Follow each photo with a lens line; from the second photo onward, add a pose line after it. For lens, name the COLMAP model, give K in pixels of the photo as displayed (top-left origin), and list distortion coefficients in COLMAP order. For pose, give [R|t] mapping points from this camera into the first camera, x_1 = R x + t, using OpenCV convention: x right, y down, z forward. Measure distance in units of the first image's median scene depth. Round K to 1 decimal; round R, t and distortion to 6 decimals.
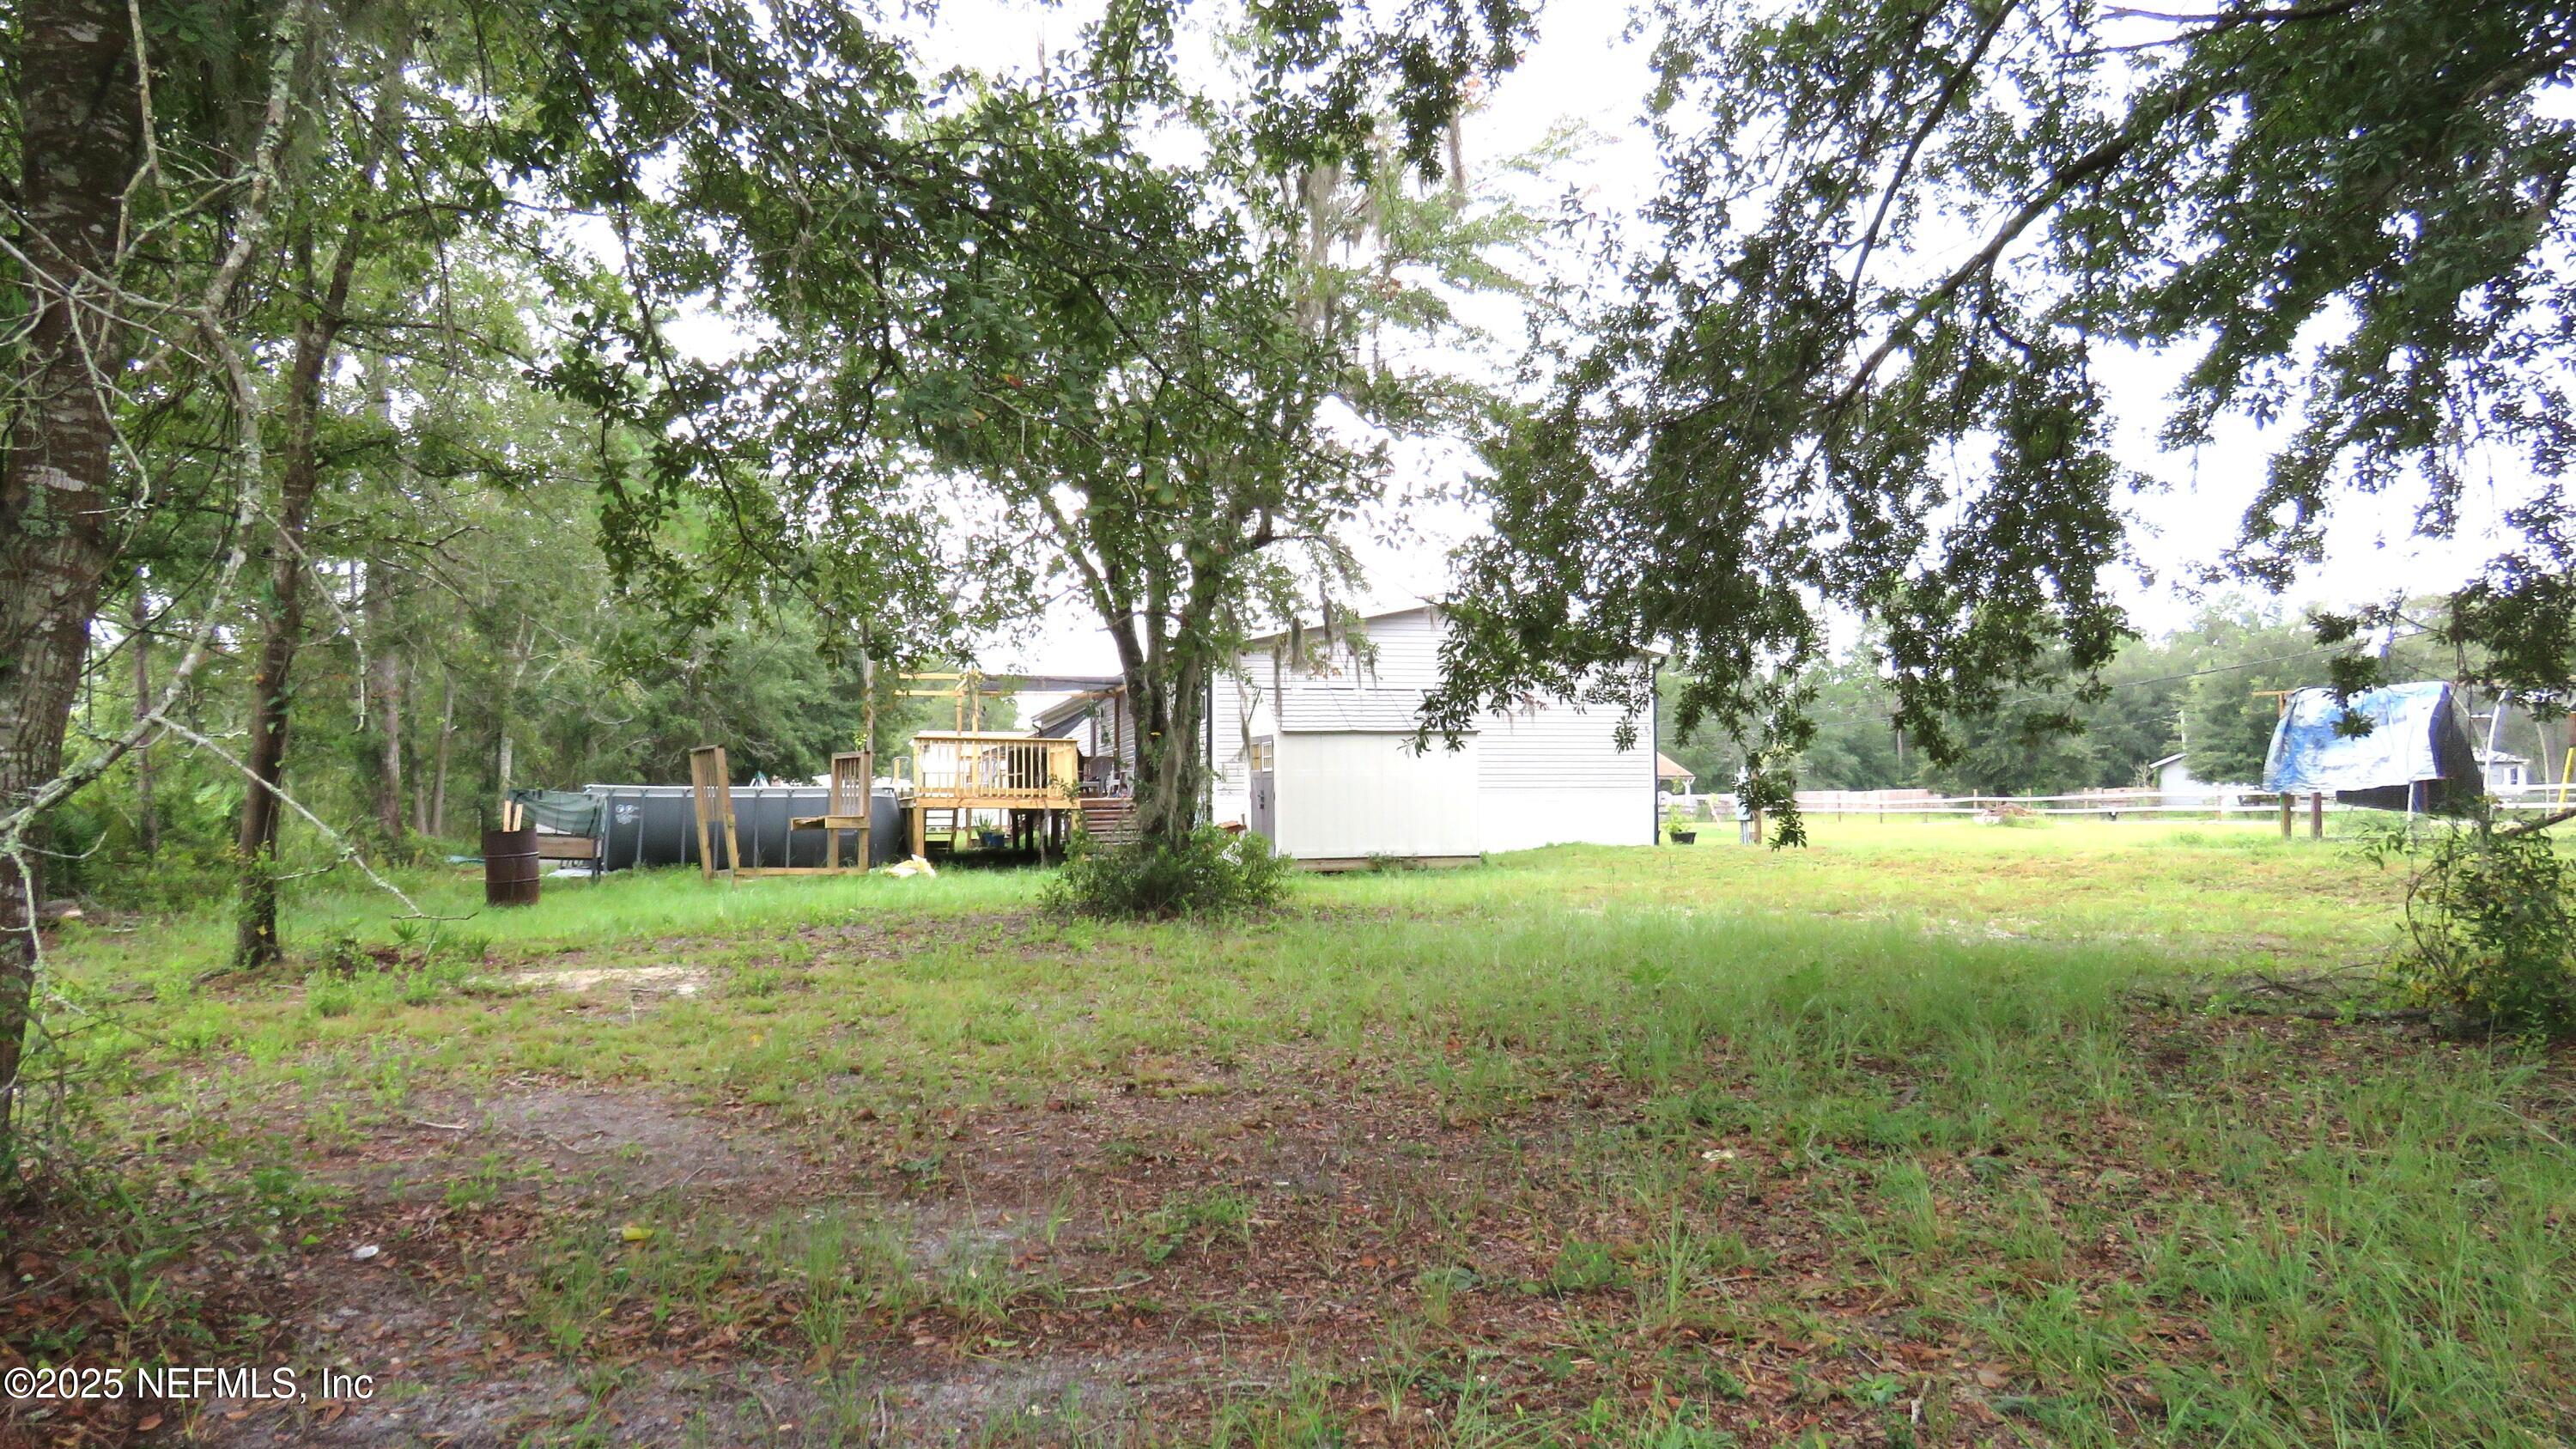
lens RADIAL K [[1663.2, 0, 1292.3], [0, 1663.2, 731.0], [0, 0, 1]] dist [0.004821, 0.005668]
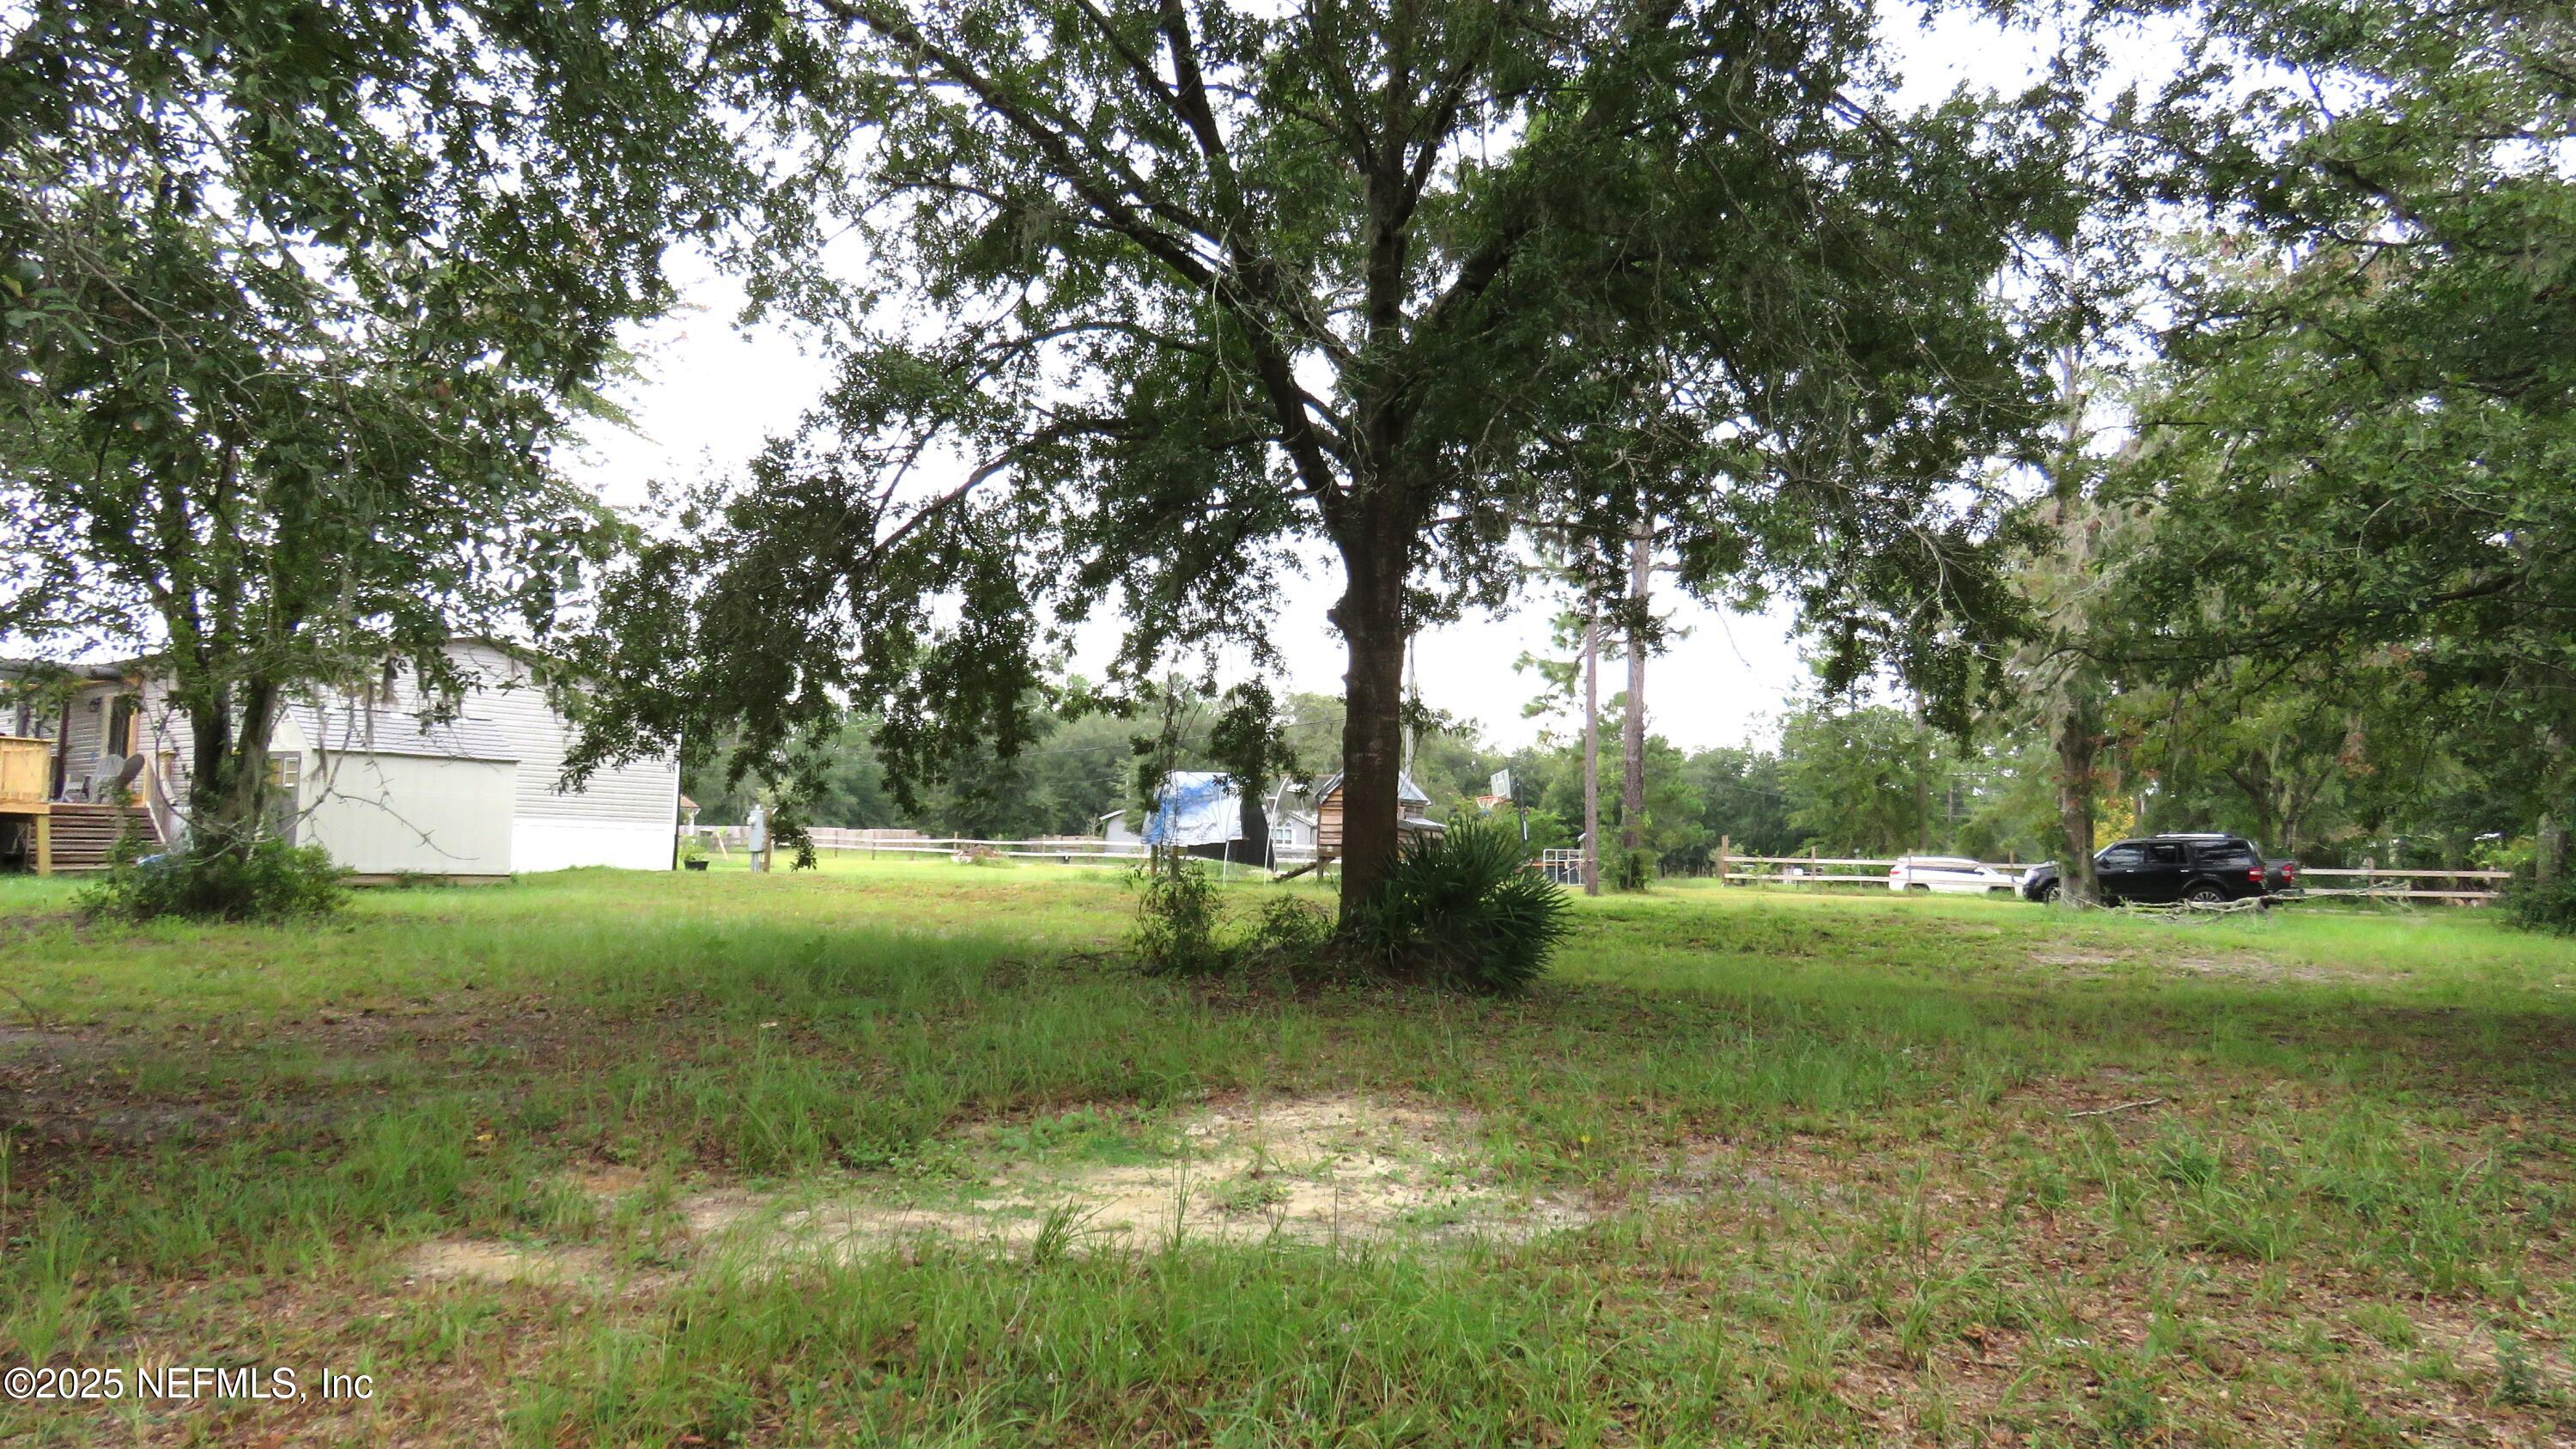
lens RADIAL K [[1663.2, 0, 1292.3], [0, 1663.2, 731.0], [0, 0, 1]] dist [0.004821, 0.005668]
pose [[0.833074, 0.075961, 0.547921, -0.103086], [-0.064628, 0.997109, -0.039972, -0.013509], [-0.549373, -0.002112, 0.835574, -0.303081]]
